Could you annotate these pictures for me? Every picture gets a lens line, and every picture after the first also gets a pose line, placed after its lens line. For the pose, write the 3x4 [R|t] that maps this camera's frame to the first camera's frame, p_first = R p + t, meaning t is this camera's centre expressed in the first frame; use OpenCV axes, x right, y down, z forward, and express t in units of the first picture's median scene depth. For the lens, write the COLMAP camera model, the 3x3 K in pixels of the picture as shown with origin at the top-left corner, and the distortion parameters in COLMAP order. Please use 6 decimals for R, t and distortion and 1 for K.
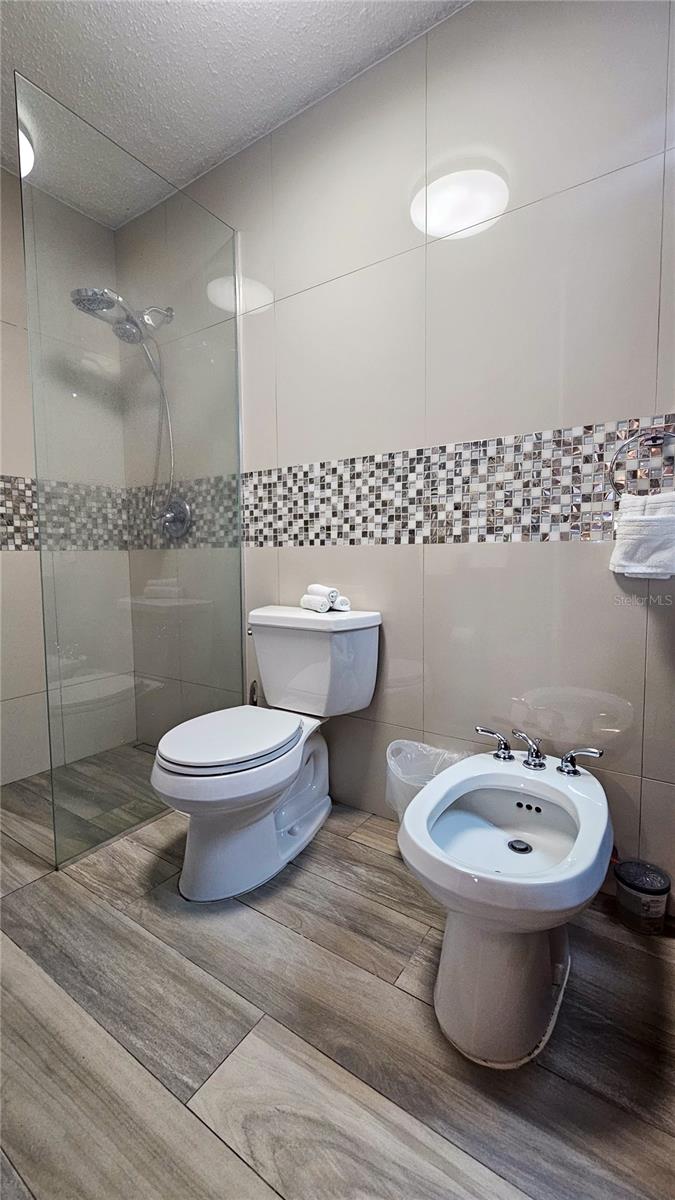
lens RADIAL K [[492.4, 0, 340.2], [0, 492.4, 589.6], [0, 0, 1]] dist [-0.003343, -0.000513]
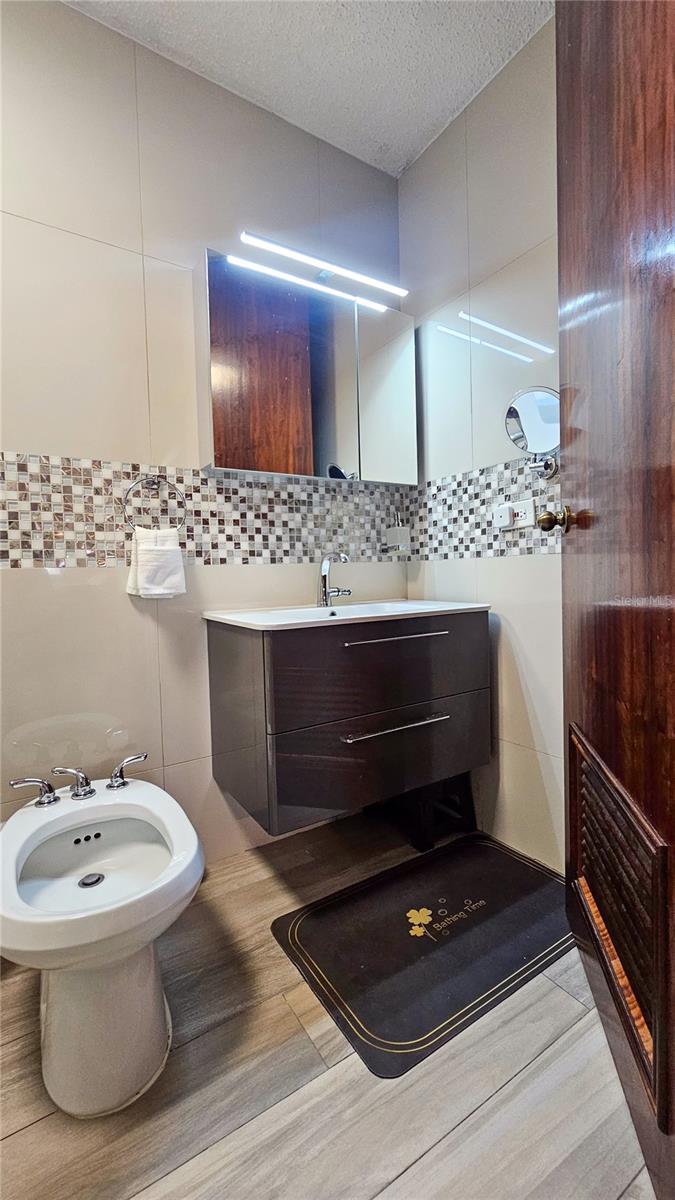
lens RADIAL K [[492.4, 0, 341.4], [0, 492.4, 588.3], [0, 0, 1]] dist [-0.003343, -0.000513]
pose [[0.394194, -0.035613, 0.918337, -0.265413], [0.087041, 0.996204, 0.001270, -0.008867], [-0.914896, 0.079433, 0.395797, 0.100966]]
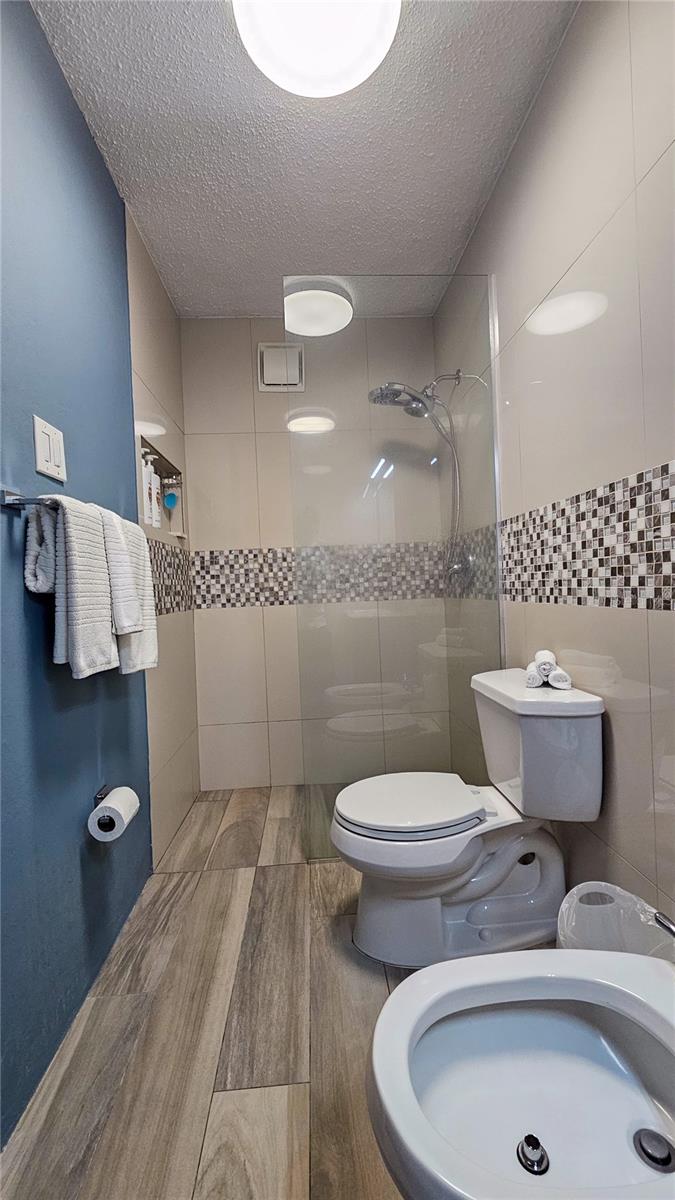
lens RADIAL K [[492.4, 0, 337.6], [0, 492.4, 591.2], [0, 0, 1]] dist [-0.003343, -0.000513]
pose [[0.608154, -0.011149, -0.793741, 0.514769], [-0.020325, 0.999355, -0.029610, -0.101712], [0.793559, 0.034140, 0.607535, 0.275598]]
